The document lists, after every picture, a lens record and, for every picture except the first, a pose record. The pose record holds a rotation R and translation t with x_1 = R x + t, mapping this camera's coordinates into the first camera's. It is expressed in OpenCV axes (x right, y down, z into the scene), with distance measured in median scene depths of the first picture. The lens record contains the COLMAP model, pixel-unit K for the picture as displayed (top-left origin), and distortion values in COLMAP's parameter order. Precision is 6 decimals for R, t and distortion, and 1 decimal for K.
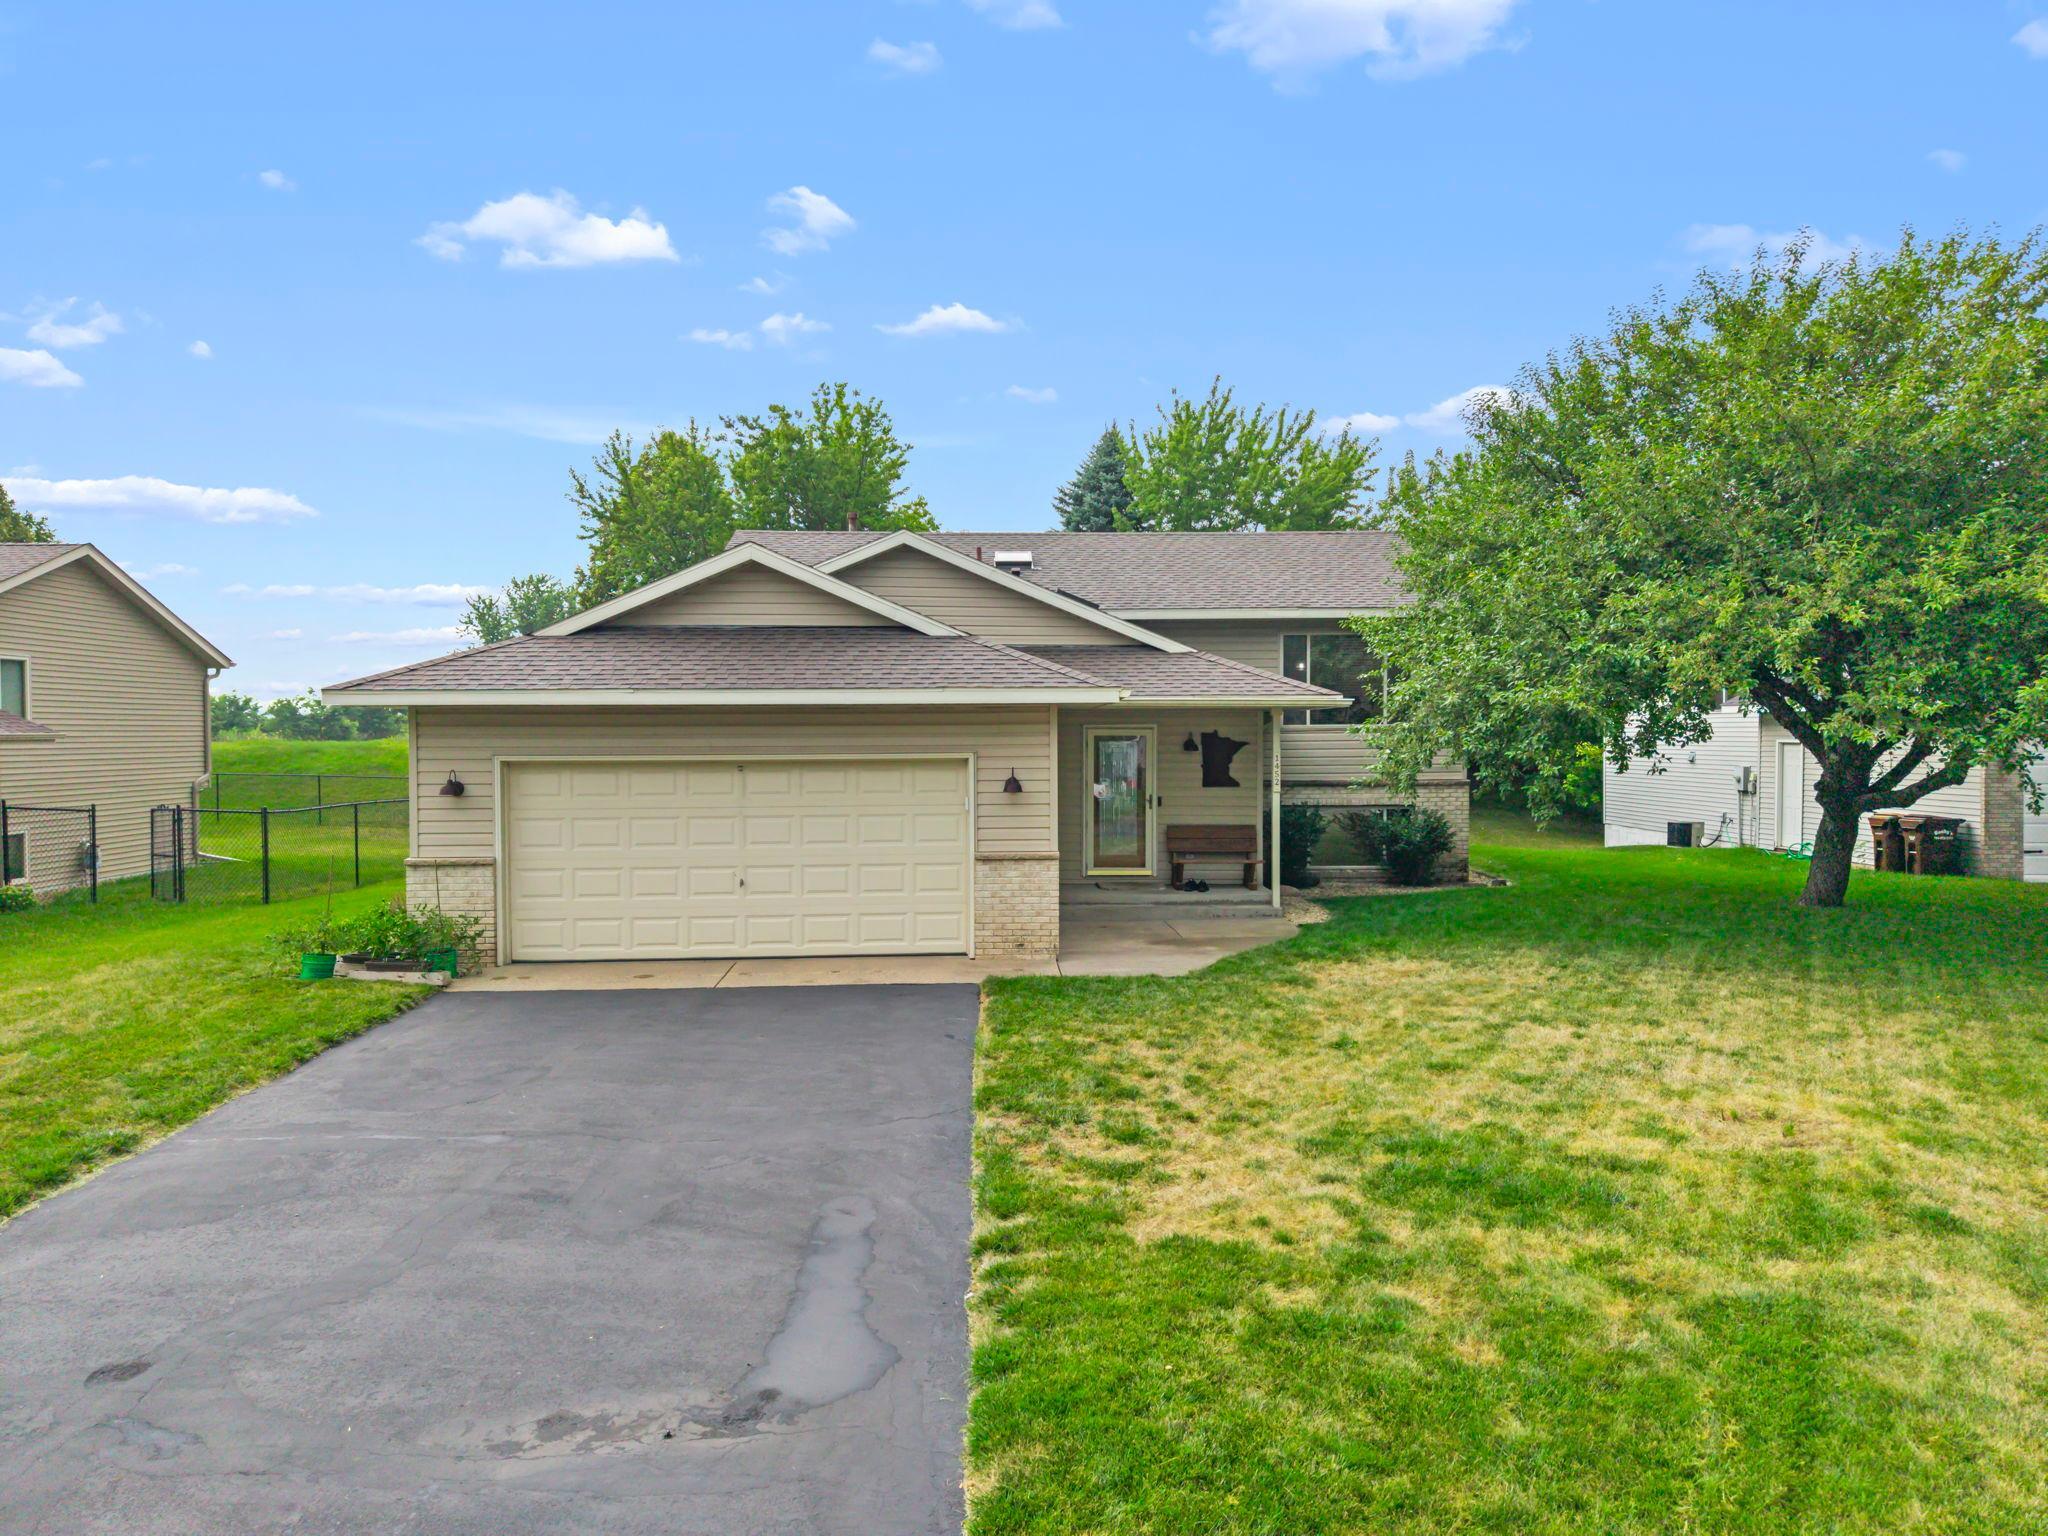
lens RADIAL K [[1356.1, 0, 1031.8], [0, 1356.1, 776.9], [0, 0, 1]] dist [0.035645, -0.038391]
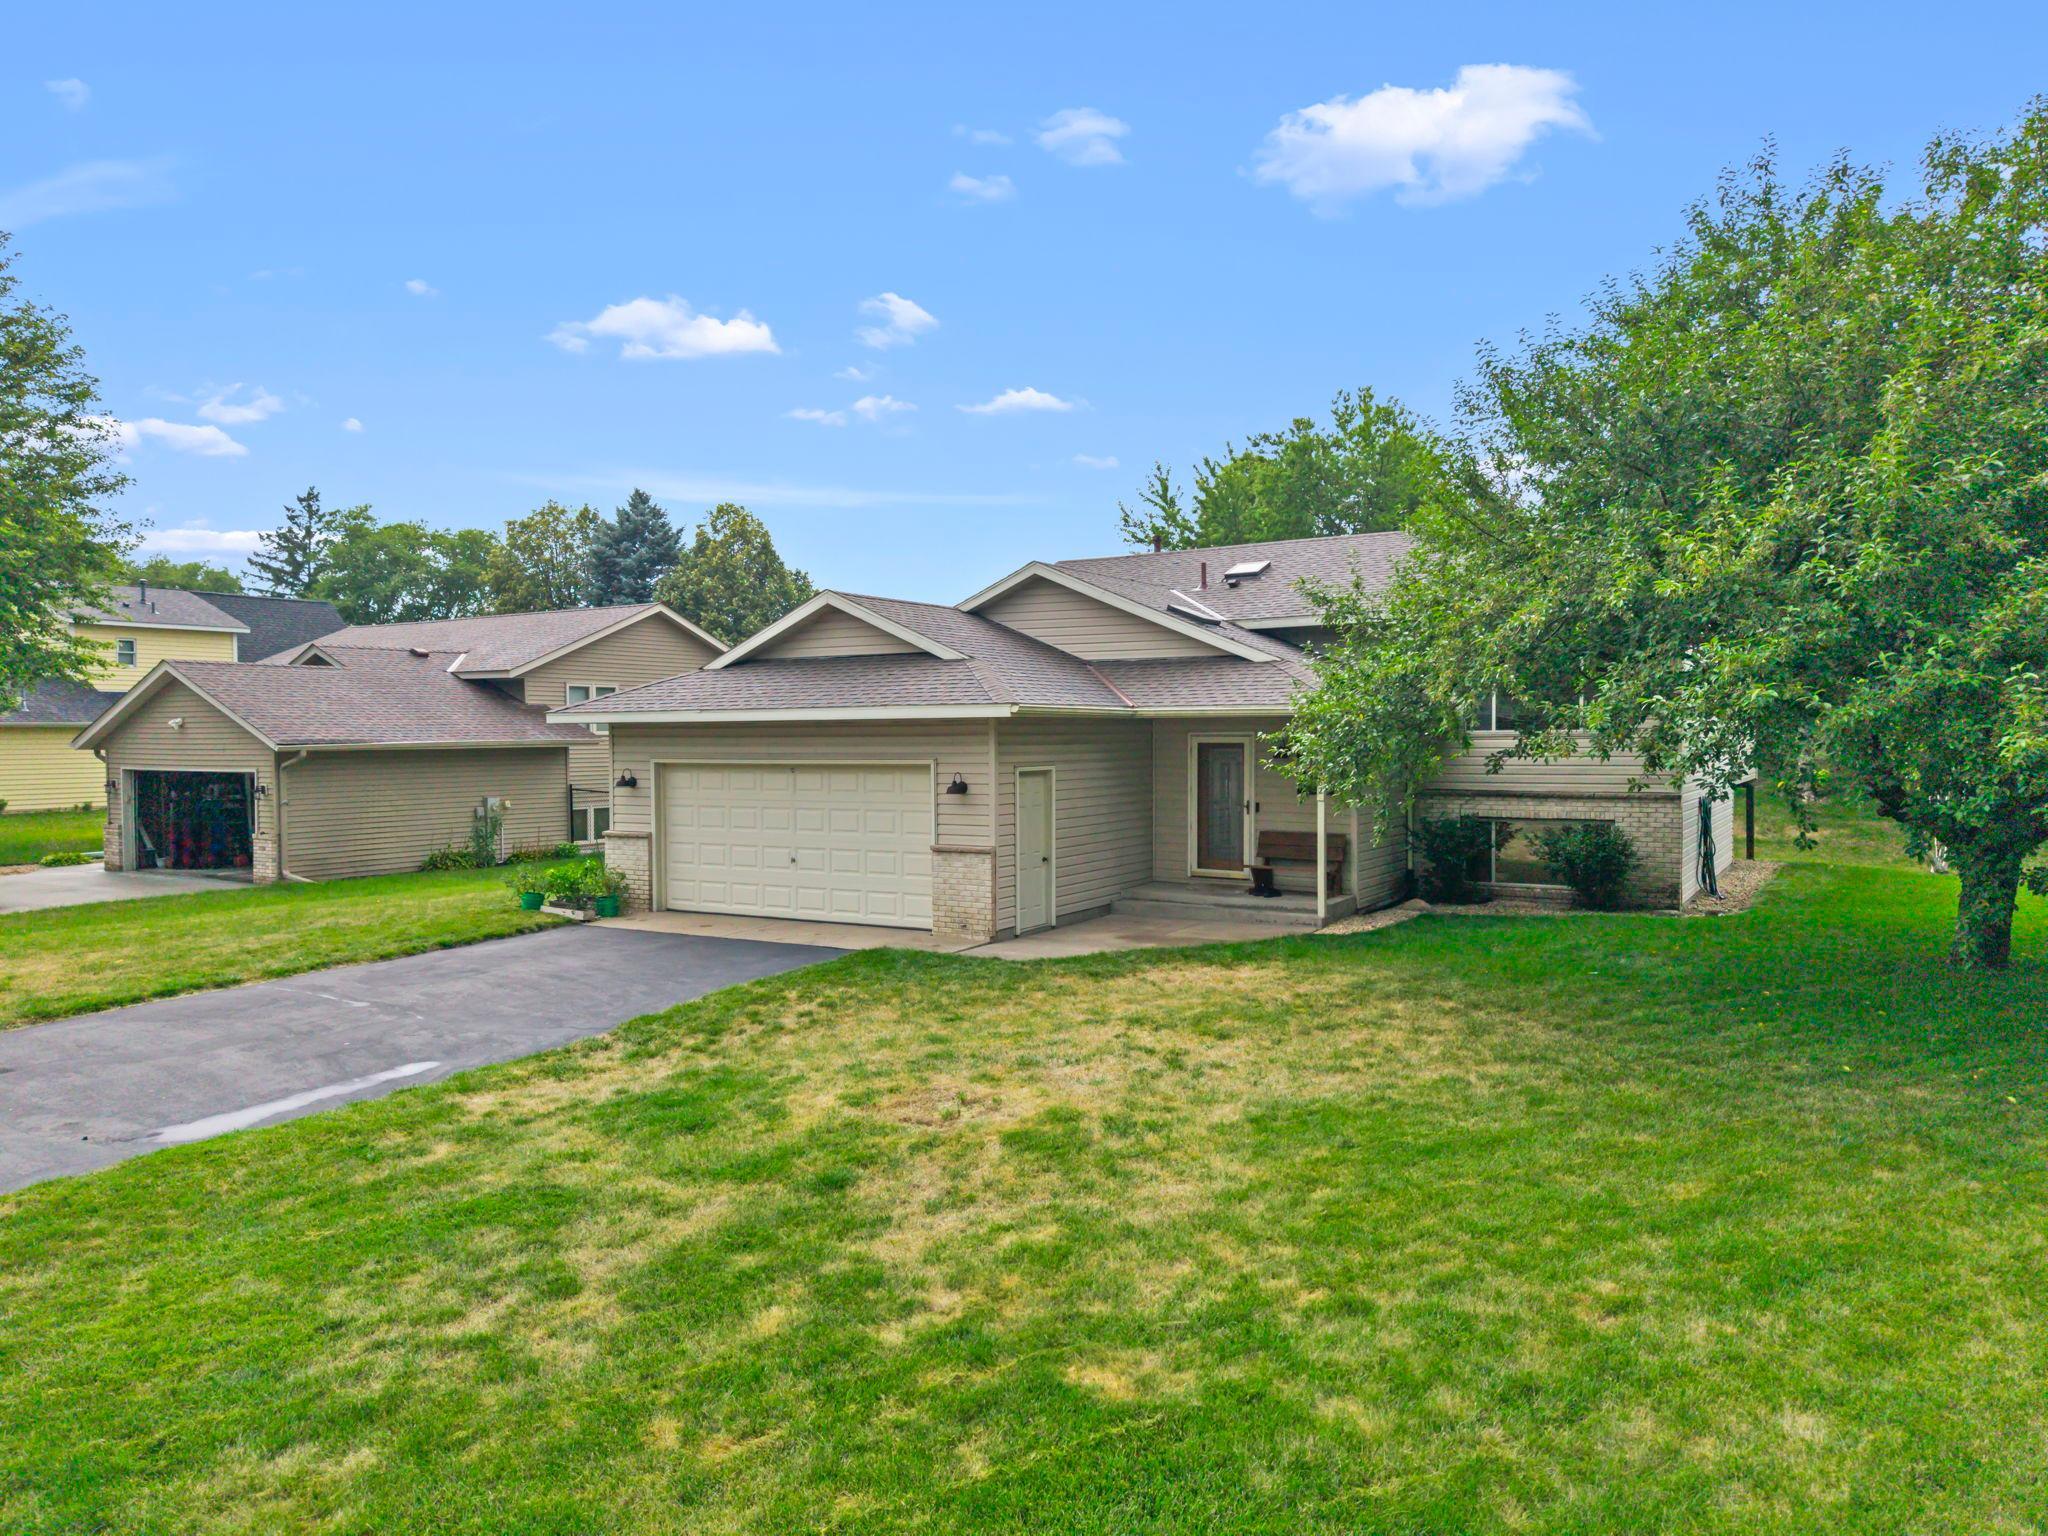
lens RADIAL K [[1356.1, 0, 1031.8], [0, 1356.1, 776.9], [0, 0, 1]] dist [0.035645, -0.038391]
pose [[0.831176, 0.017478, -0.555735, 0.678473], [-0.015714, 0.999845, 0.007944, -0.013499], [0.555787, 0.002130, 0.831322, 0.067103]]
